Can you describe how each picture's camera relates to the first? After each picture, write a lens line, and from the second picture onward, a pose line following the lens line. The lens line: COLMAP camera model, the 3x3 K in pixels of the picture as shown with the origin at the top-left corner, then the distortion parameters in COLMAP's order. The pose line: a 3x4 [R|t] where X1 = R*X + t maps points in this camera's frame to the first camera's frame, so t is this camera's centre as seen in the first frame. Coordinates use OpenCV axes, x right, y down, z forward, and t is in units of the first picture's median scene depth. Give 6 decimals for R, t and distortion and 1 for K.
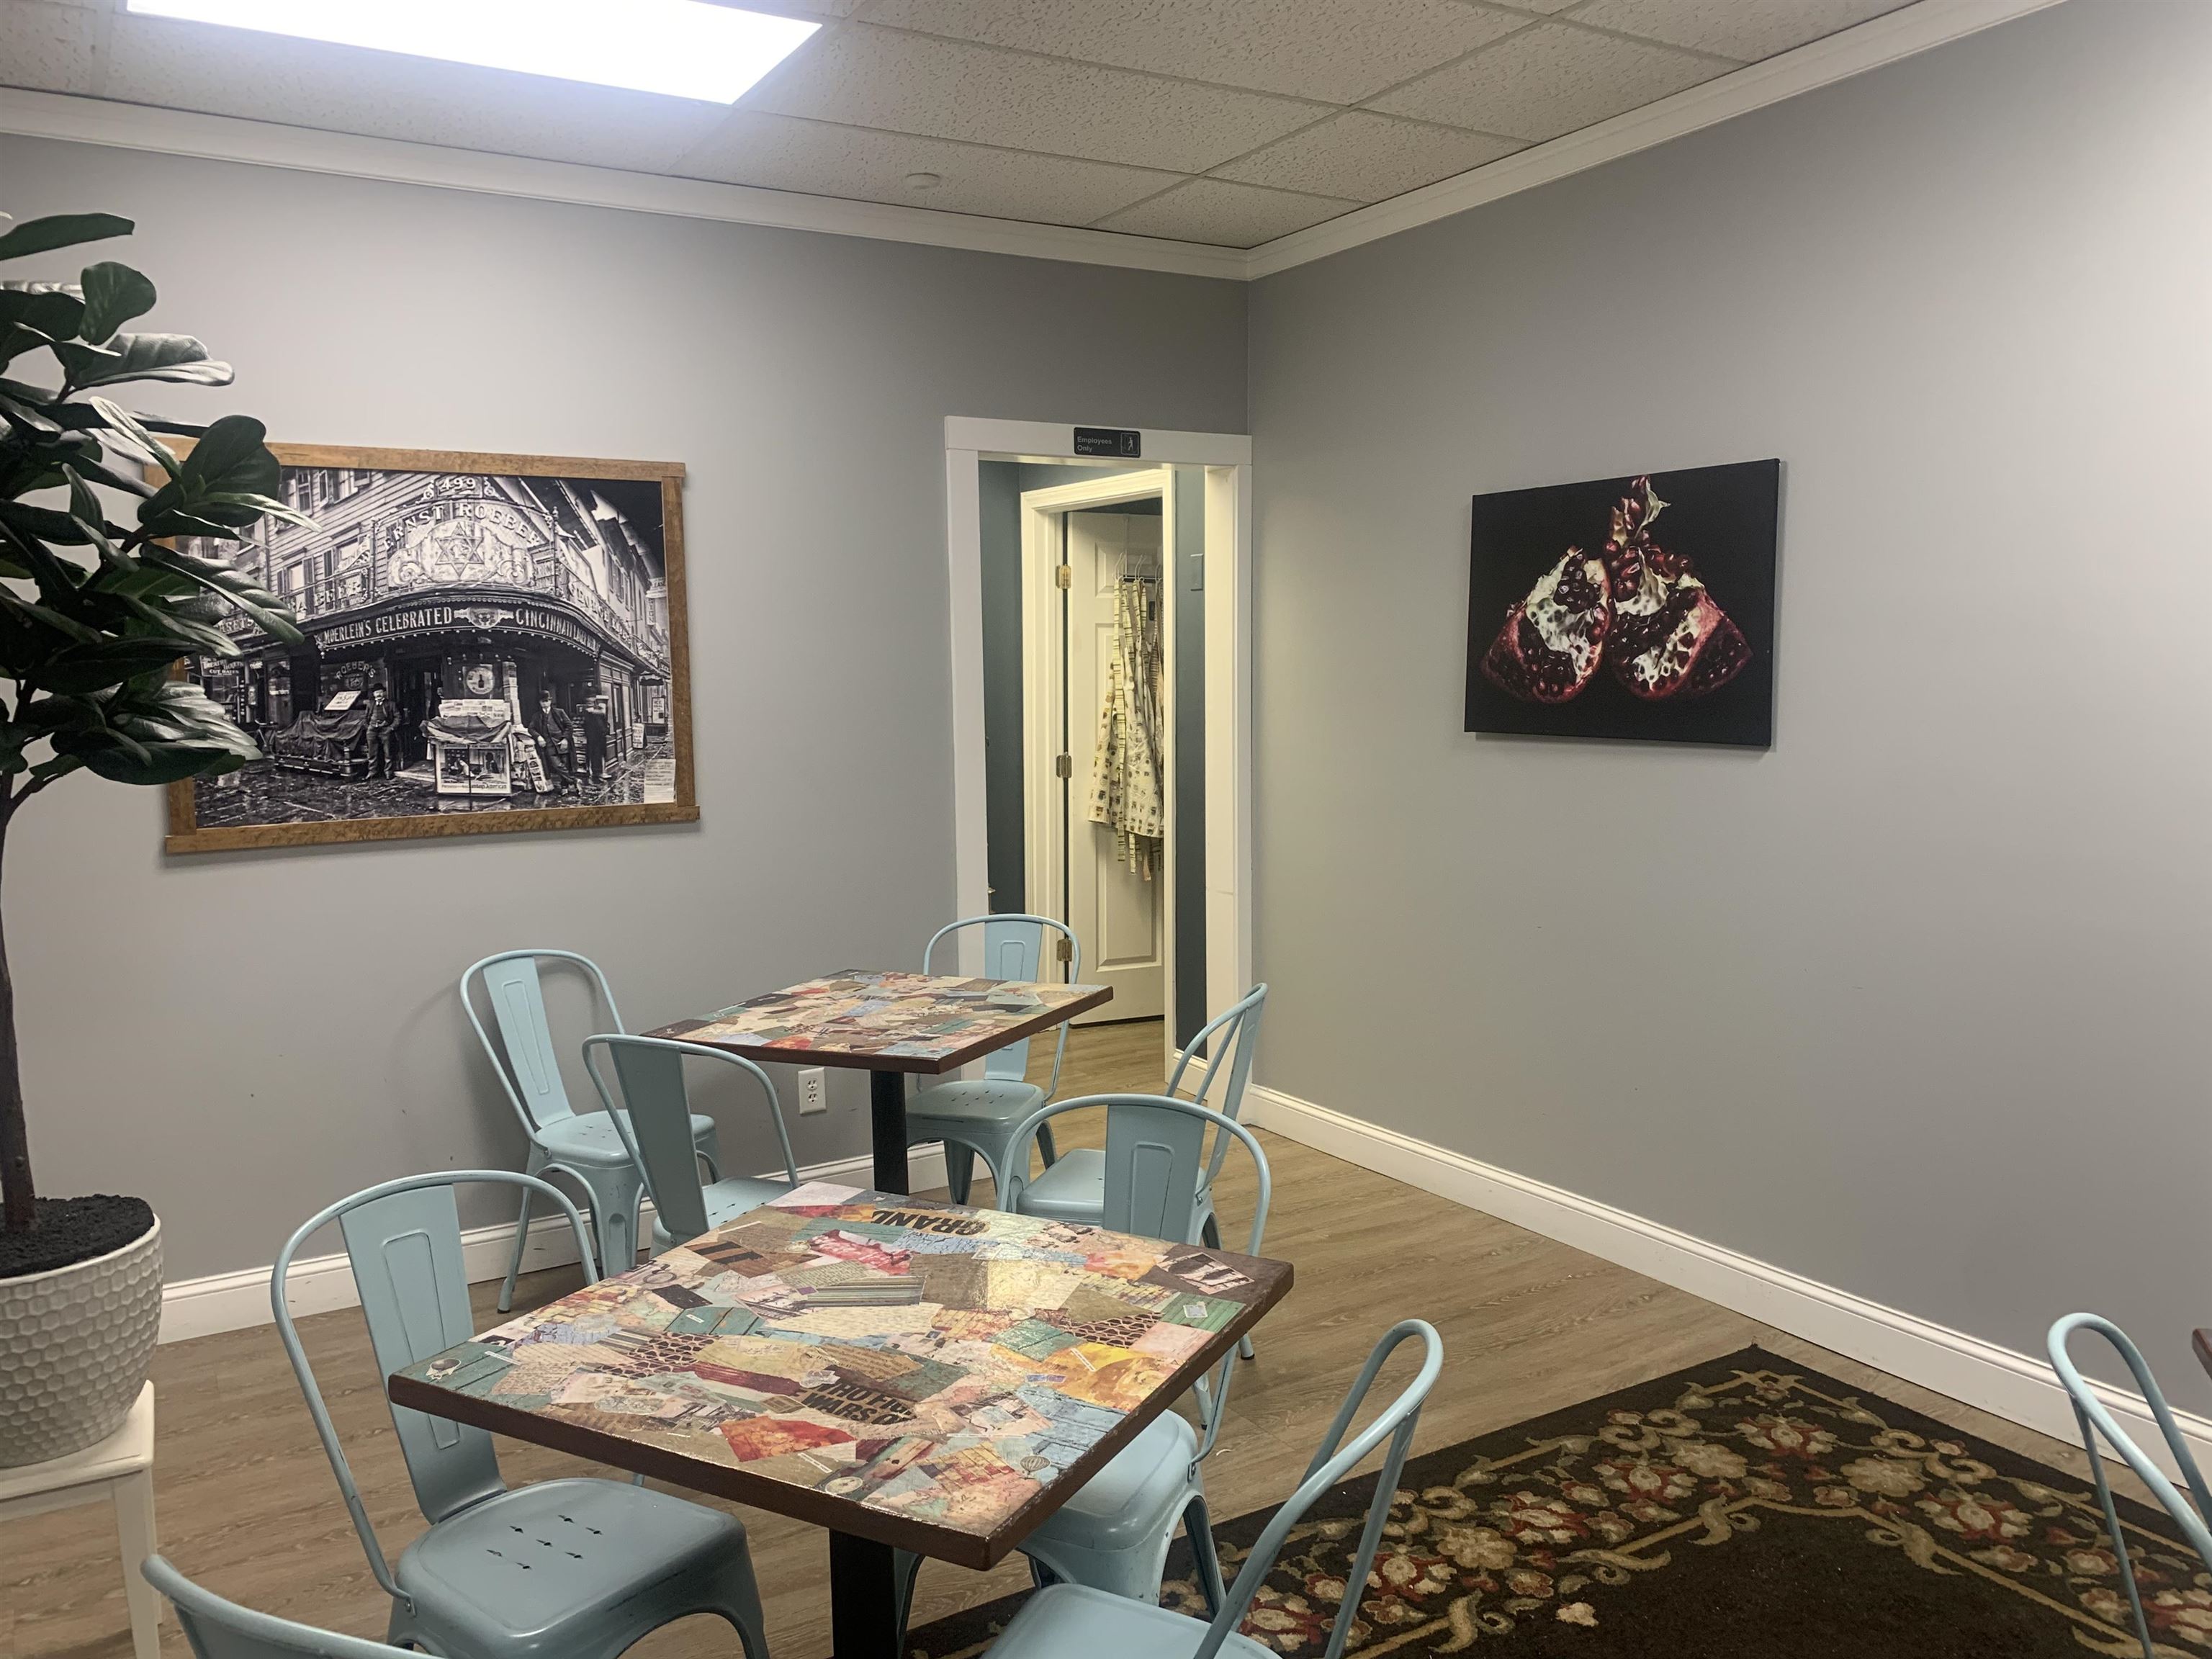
lens RADIAL K [[1683.9, 0, 1082.1], [0, 1683.9, 865.5], [0, 0, 1]] dist [0.055006, -0.071840]
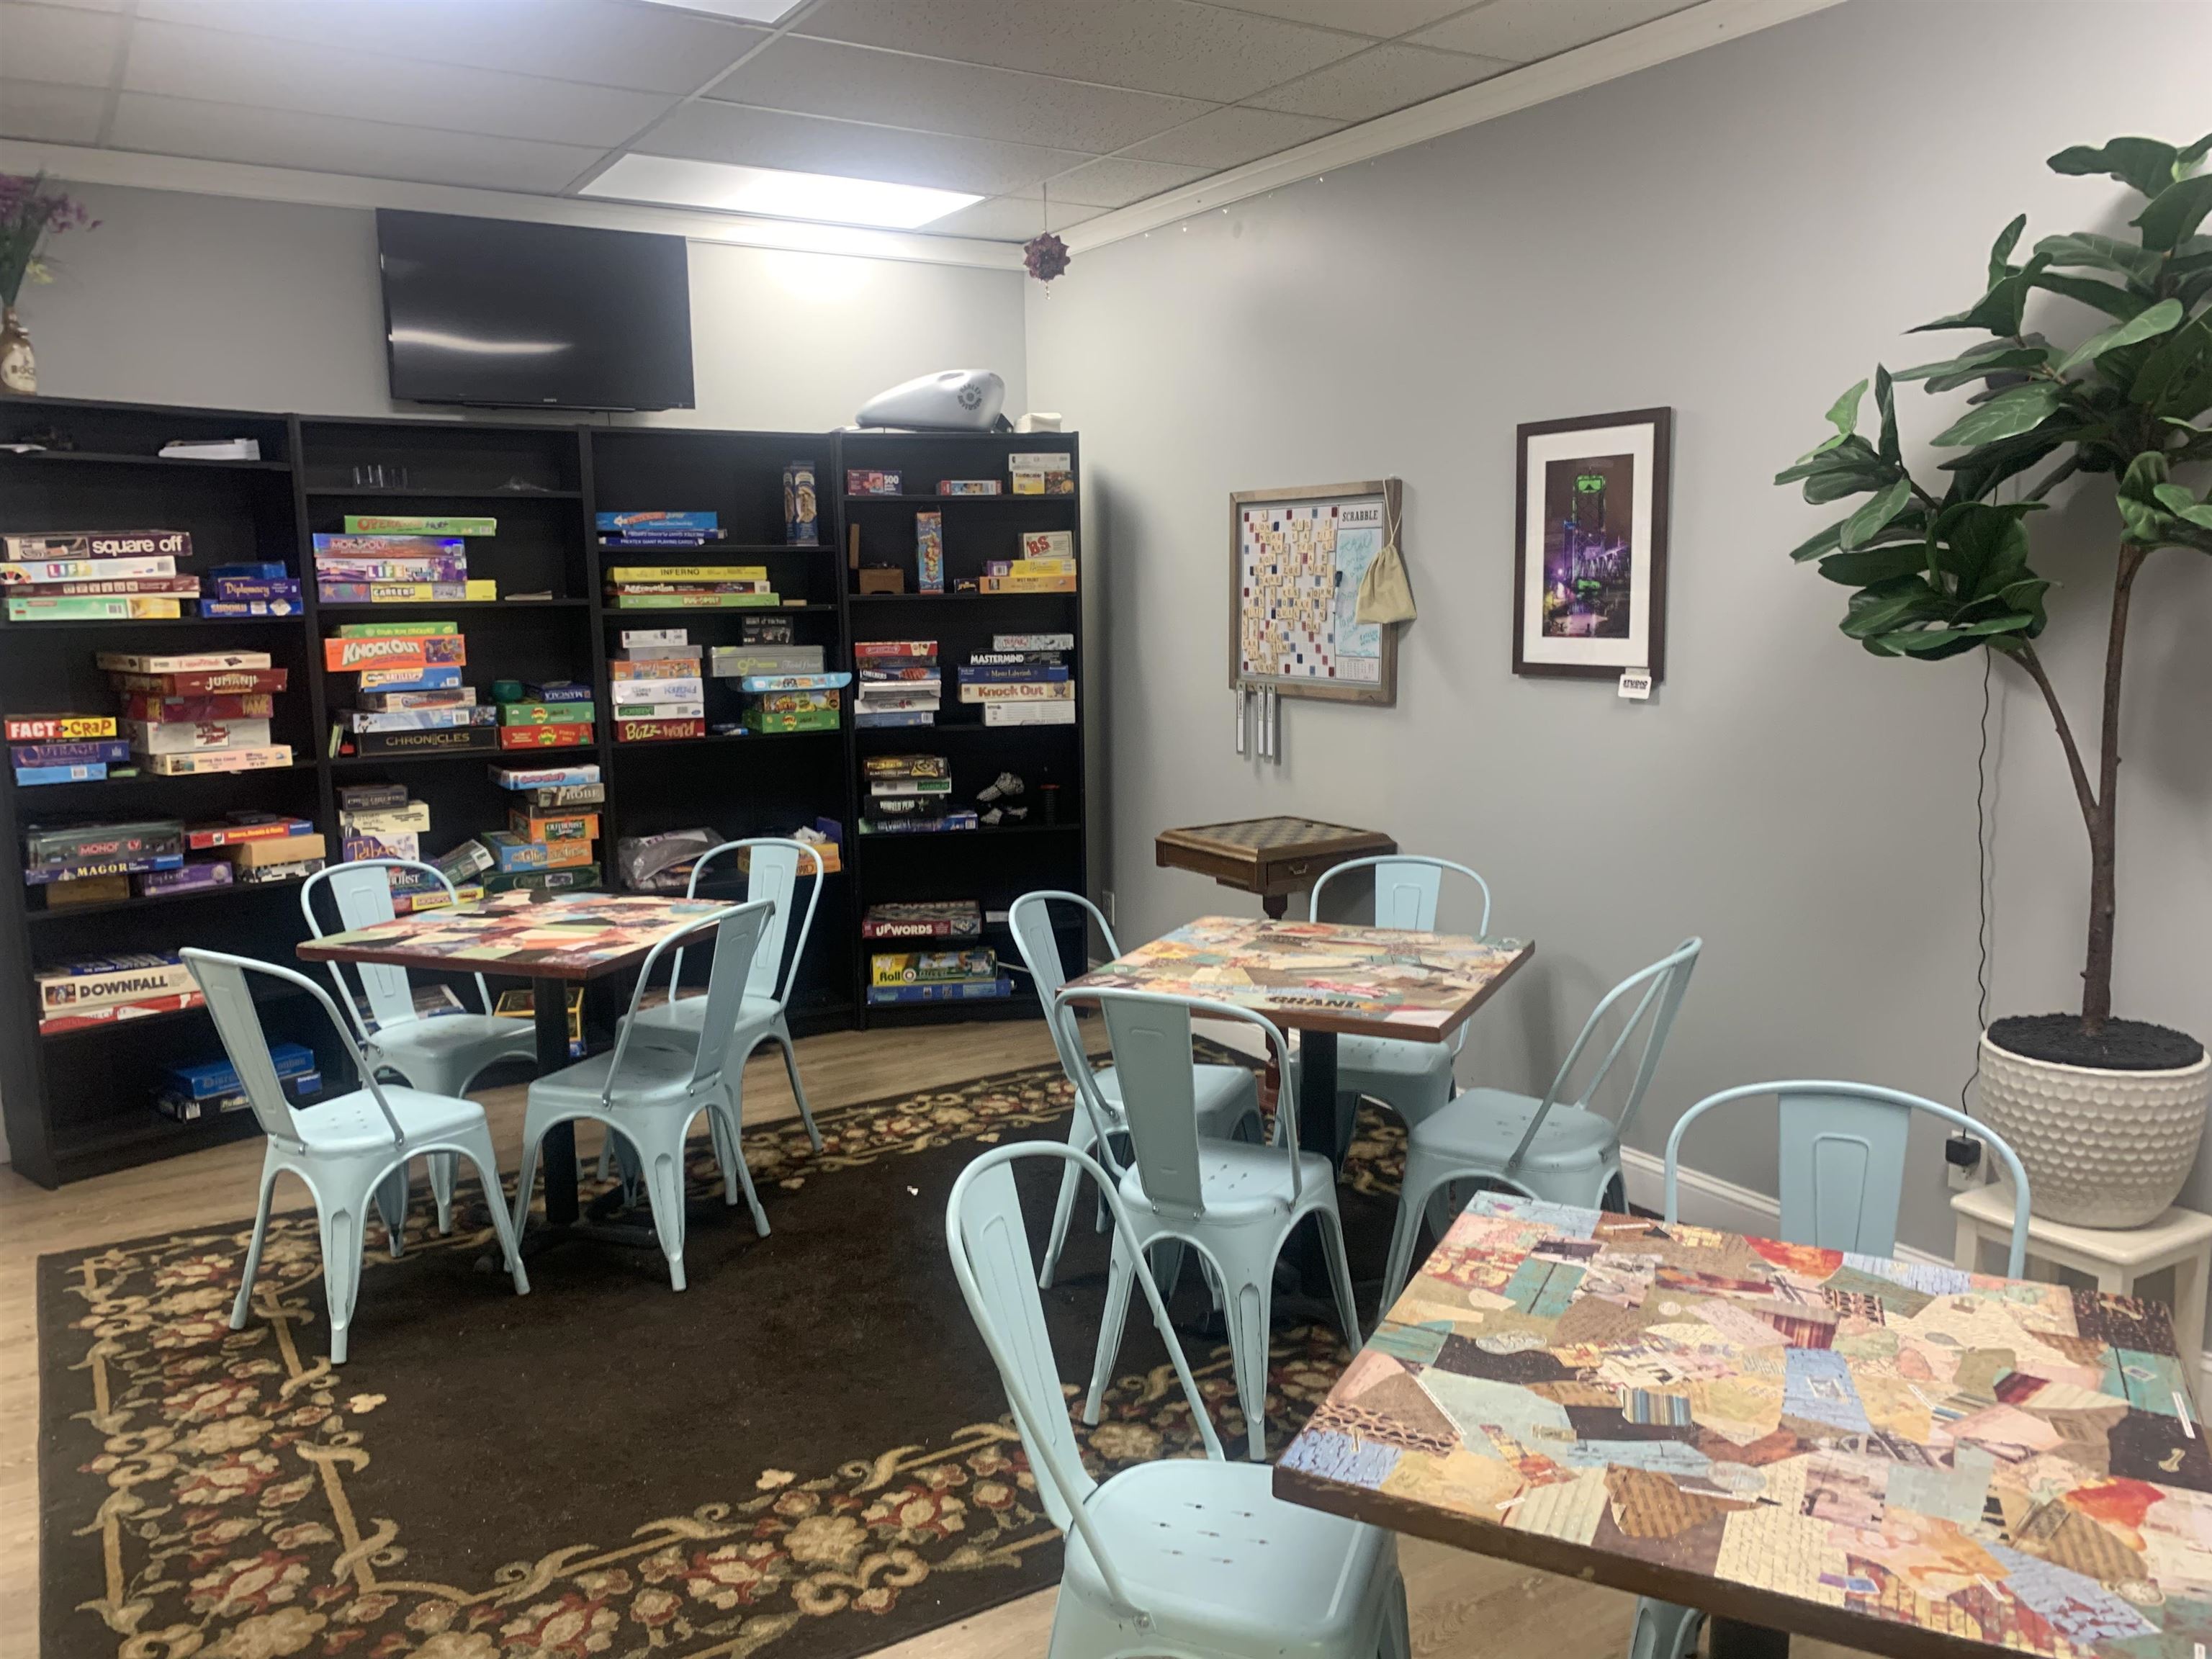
lens RADIAL K [[1683.9, 0, 1127.4], [0, 1683.9, 840.2], [0, 0, 1]] dist [0.055006, -0.071840]
pose [[-0.998436, 0.043137, -0.035568, 0.058389], [0.031414, 0.959087, 0.281364, -0.173070], [0.046250, 0.279806, -0.958942, 1.324190]]
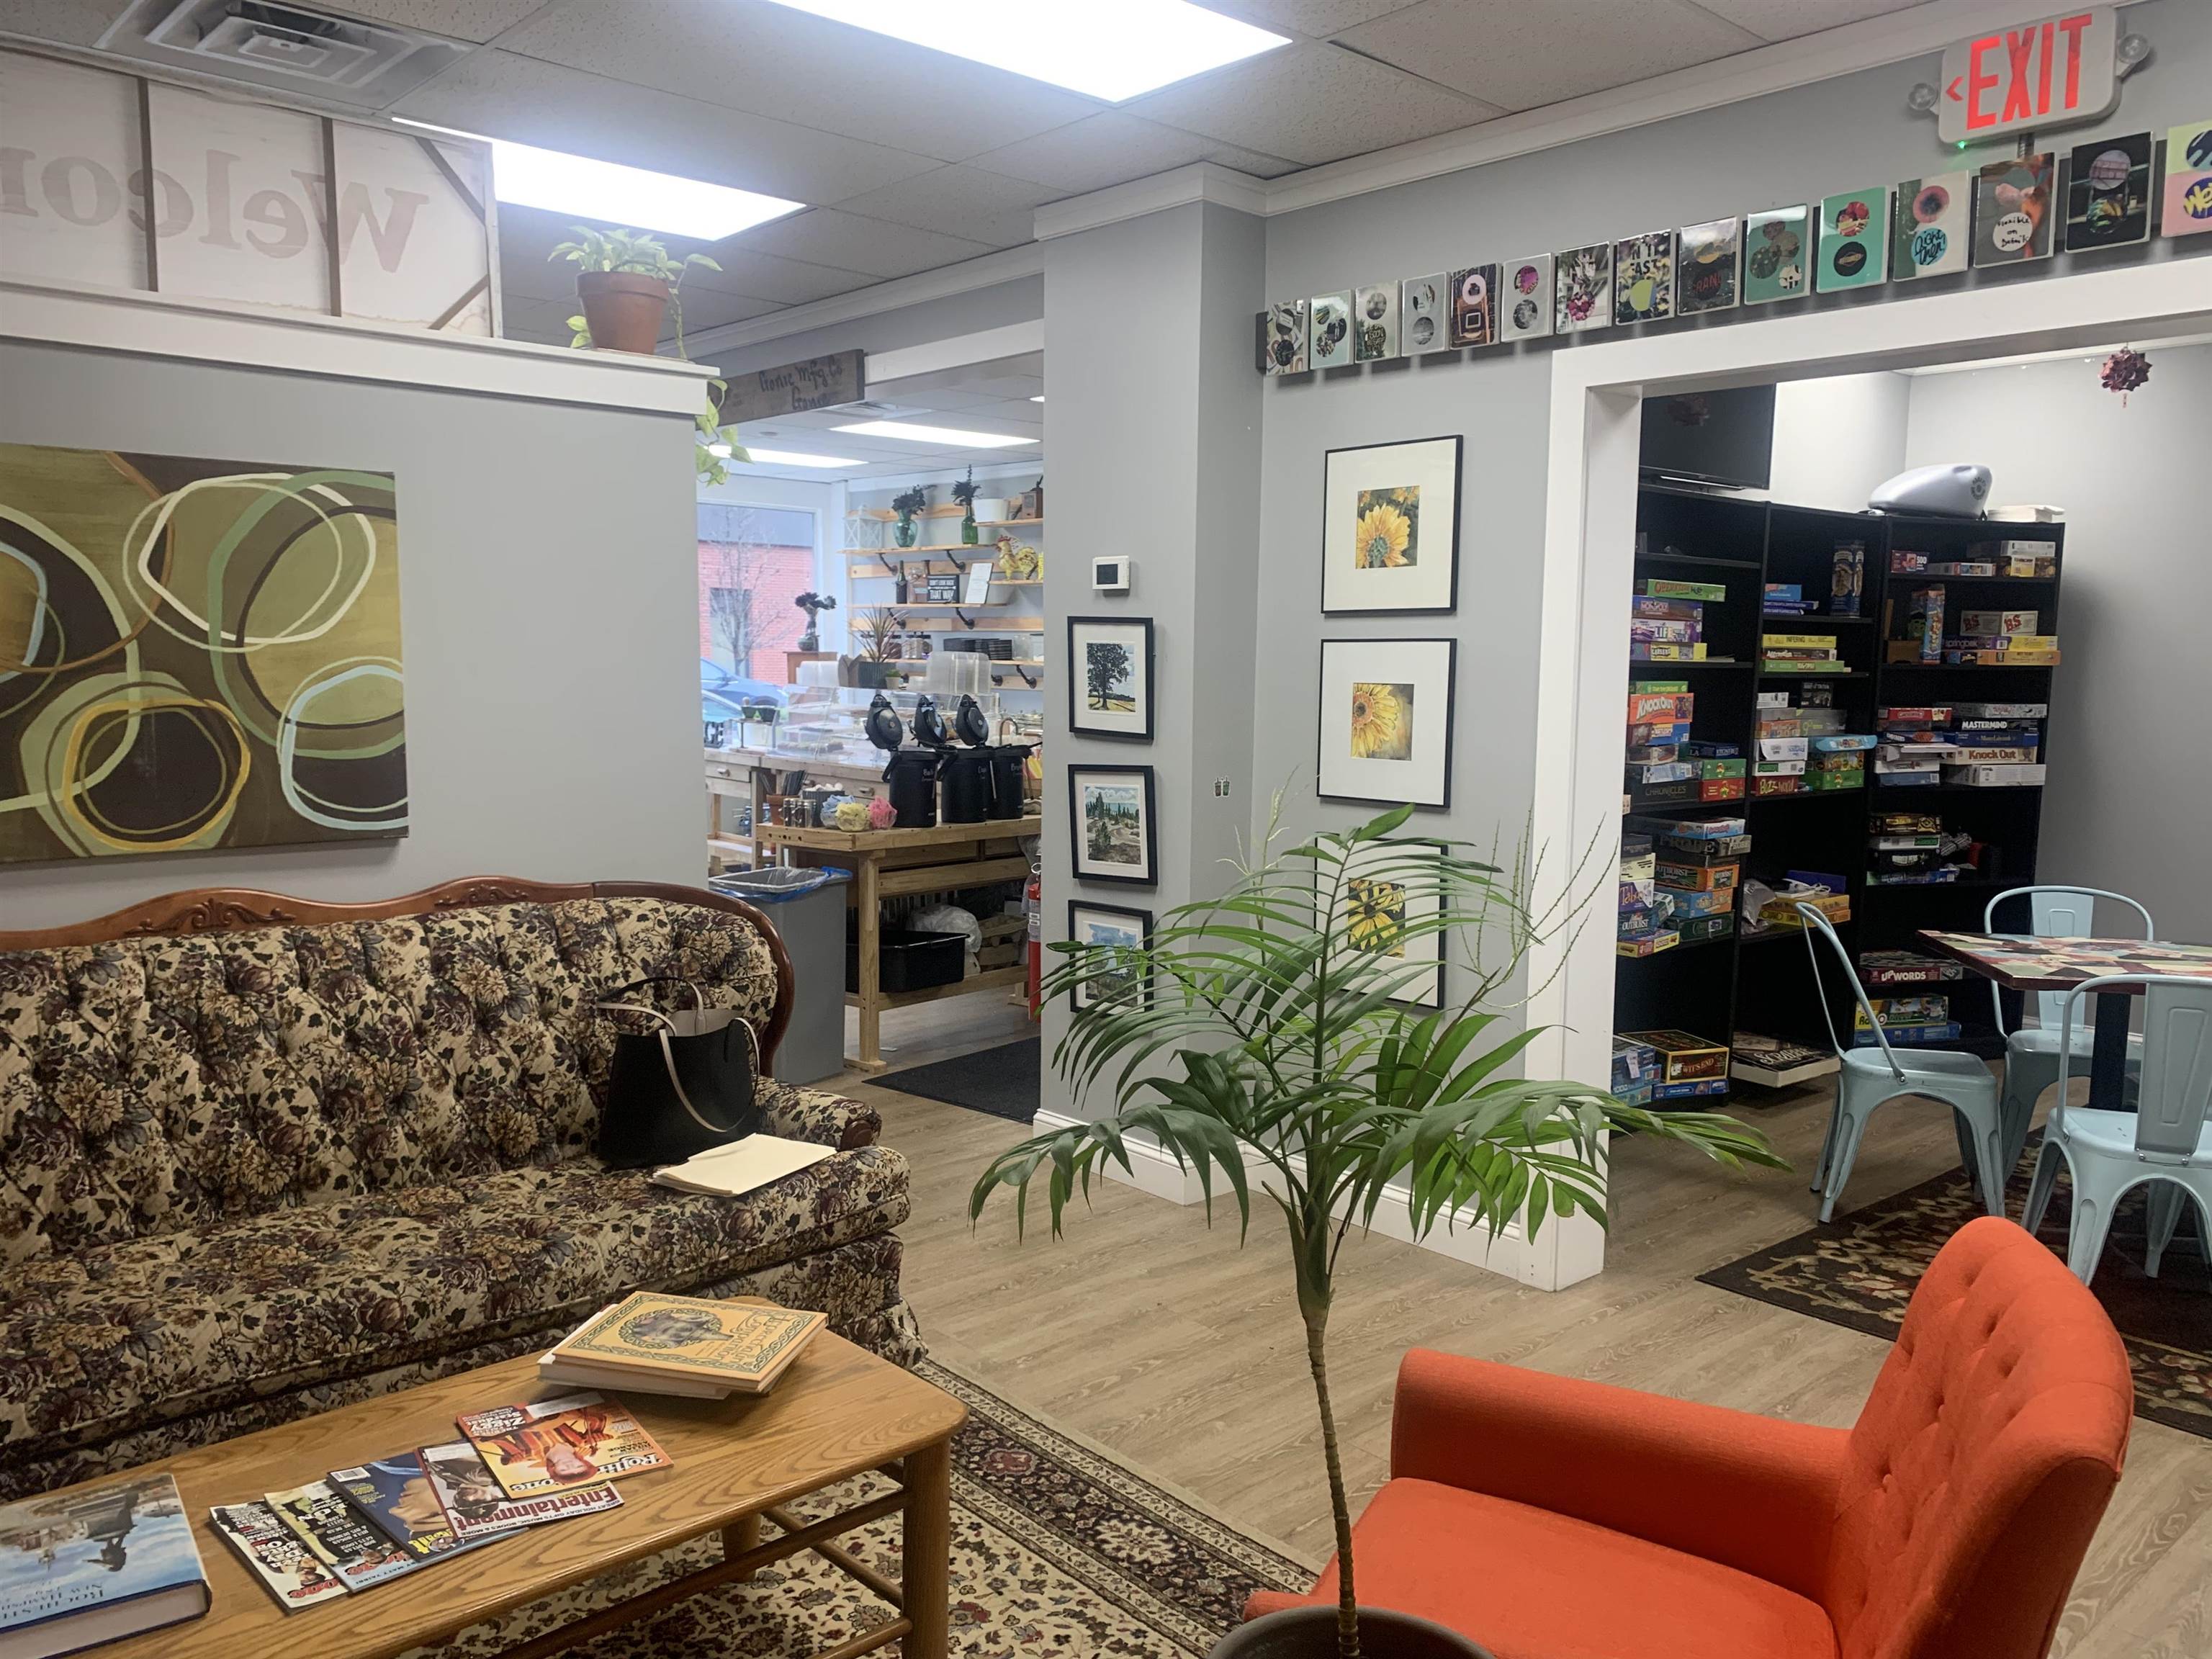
lens RADIAL K [[1683.9, 0, 1099.1], [0, 1683.9, 838.6], [0, 0, 1]] dist [0.055006, -0.071840]
pose [[-0.979202, 0.028443, -0.200884, 1.233518], [-0.021659, 0.969811, 0.242893, -0.184197], [0.201728, 0.242192, -0.949025, 1.254909]]
